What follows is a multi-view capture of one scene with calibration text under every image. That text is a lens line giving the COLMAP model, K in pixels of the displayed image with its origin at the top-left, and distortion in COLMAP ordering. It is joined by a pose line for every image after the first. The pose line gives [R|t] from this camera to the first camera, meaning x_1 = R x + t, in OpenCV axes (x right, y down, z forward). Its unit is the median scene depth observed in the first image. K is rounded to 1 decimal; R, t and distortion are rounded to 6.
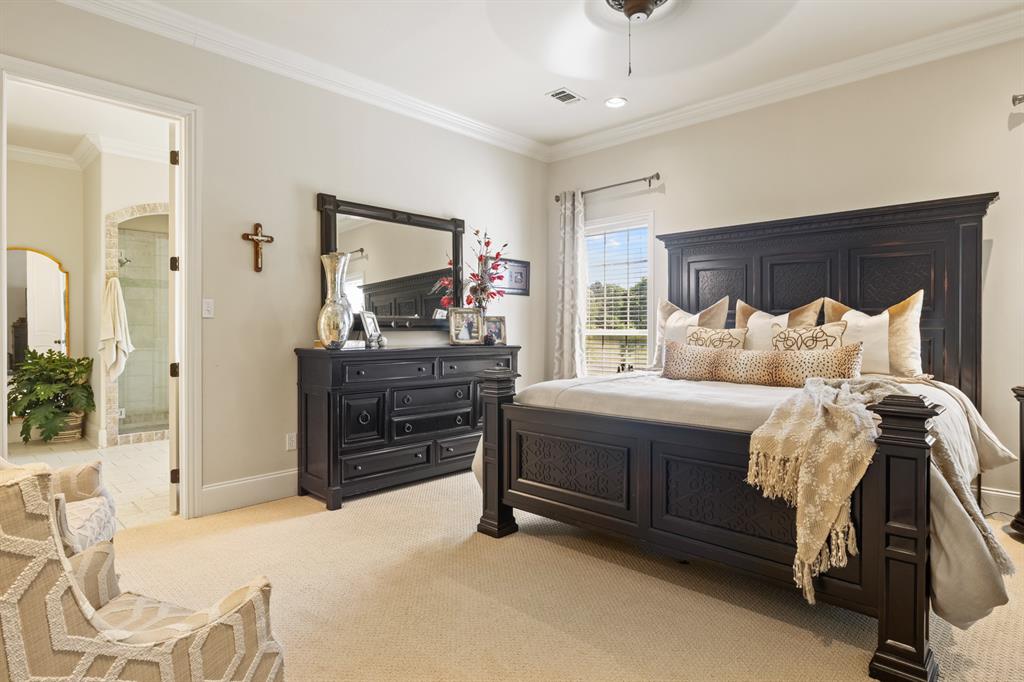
lens RADIAL K [[539.7, 0, 514.4], [0, 539.7, 323.8], [0, 0, 1]] dist [-0.008466, -0.000946]
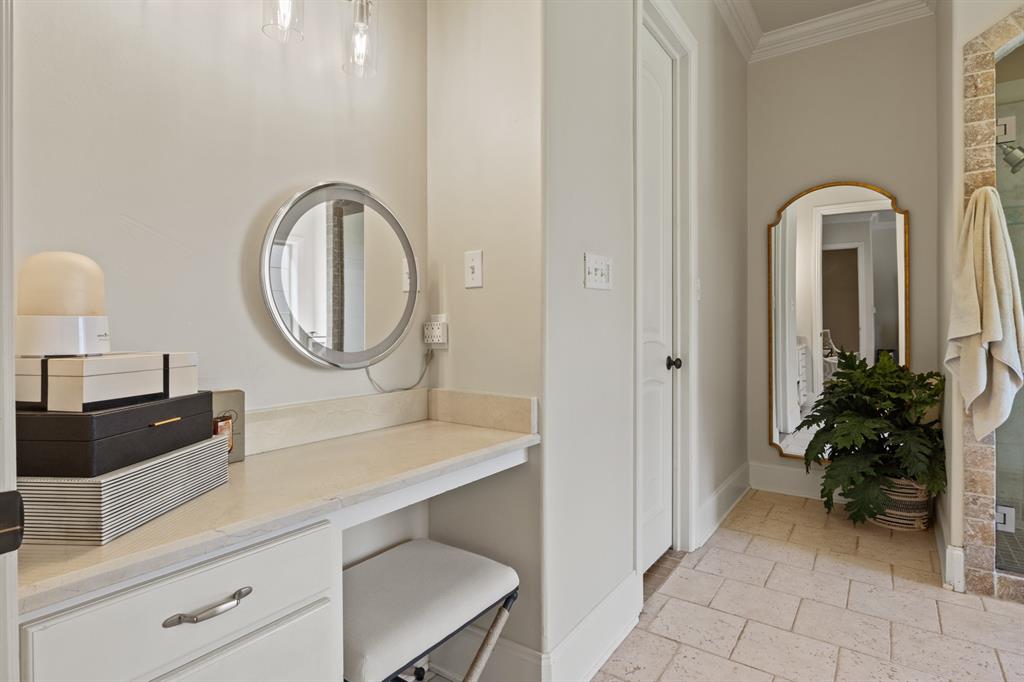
lens RADIAL K [[521.9, 0, 516.5], [0, 521.9, 329.2], [0, 0, 1]] dist [-0.009755, 0.000394]
pose [[0.126355, 0.010668, -0.991928, -0.399962], [0.008921, 0.999890, 0.011890, 0.014576], [0.991945, -0.010351, 0.126246, 0.597849]]
